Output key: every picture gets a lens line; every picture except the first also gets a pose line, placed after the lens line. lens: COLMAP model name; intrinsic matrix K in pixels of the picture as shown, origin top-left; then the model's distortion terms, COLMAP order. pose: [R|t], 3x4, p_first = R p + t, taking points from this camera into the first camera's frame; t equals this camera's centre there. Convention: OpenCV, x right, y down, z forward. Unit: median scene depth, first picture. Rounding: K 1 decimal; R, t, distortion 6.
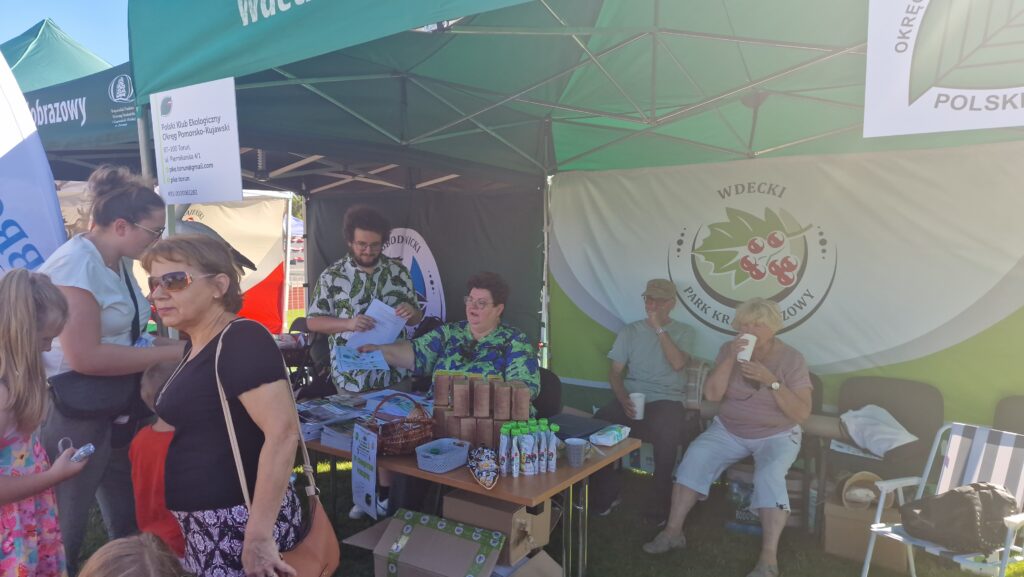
lens RADIAL K [[690.4, 0, 489.6], [0, 690.4, 294.5], [0, 0, 1]] dist [0.065533, -0.043514]
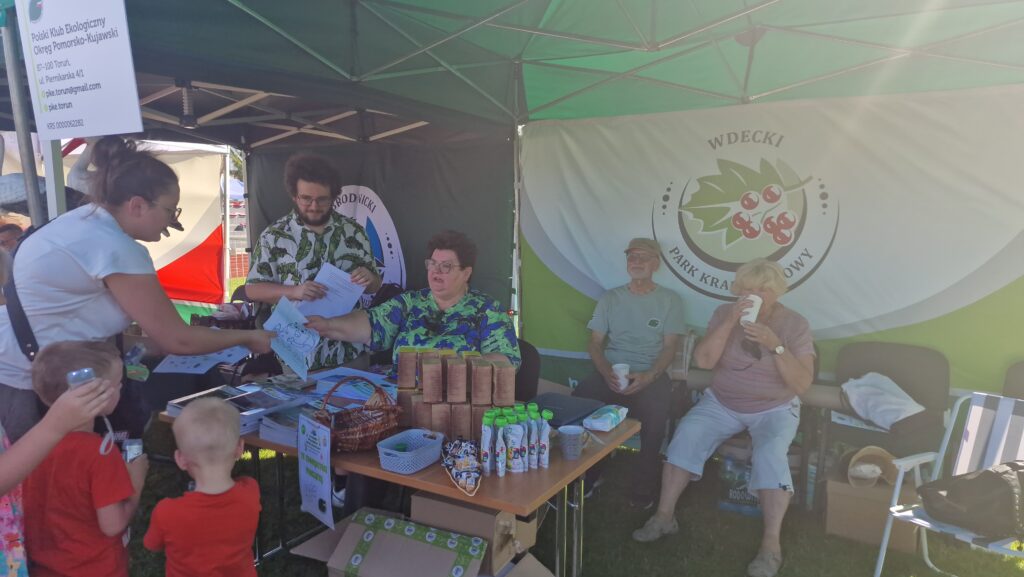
lens RADIAL K [[690.4, 0, 497.7], [0, 690.4, 305.6], [0, 0, 1]] dist [0.065533, -0.043514]
pose [[0.997276, -0.012545, 0.072692, -0.013965], [0.007808, 0.997849, 0.065087, 0.004830], [-0.073353, -0.064342, 0.995228, 0.116007]]
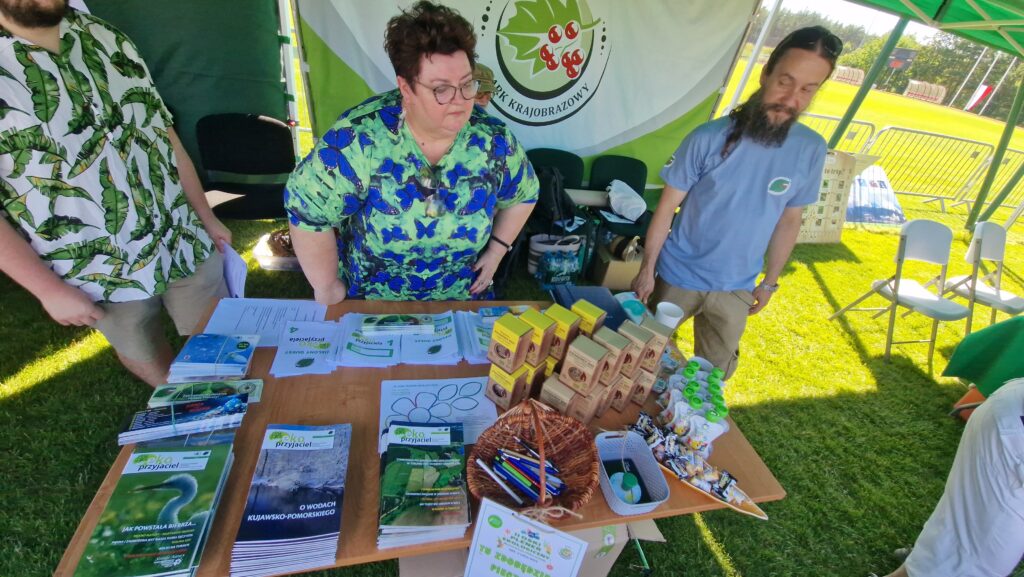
lens RADIAL K [[413.6, 0, 511.8], [0, 413.6, 286.9], [0, 0, 1]] dist [0.006286, -0.000138]
pose [[0.650583, -0.350012, 0.673968, -0.226287], [-0.107971, 0.835815, 0.538289, -0.084448], [-0.751721, -0.422970, 0.505976, 0.595643]]
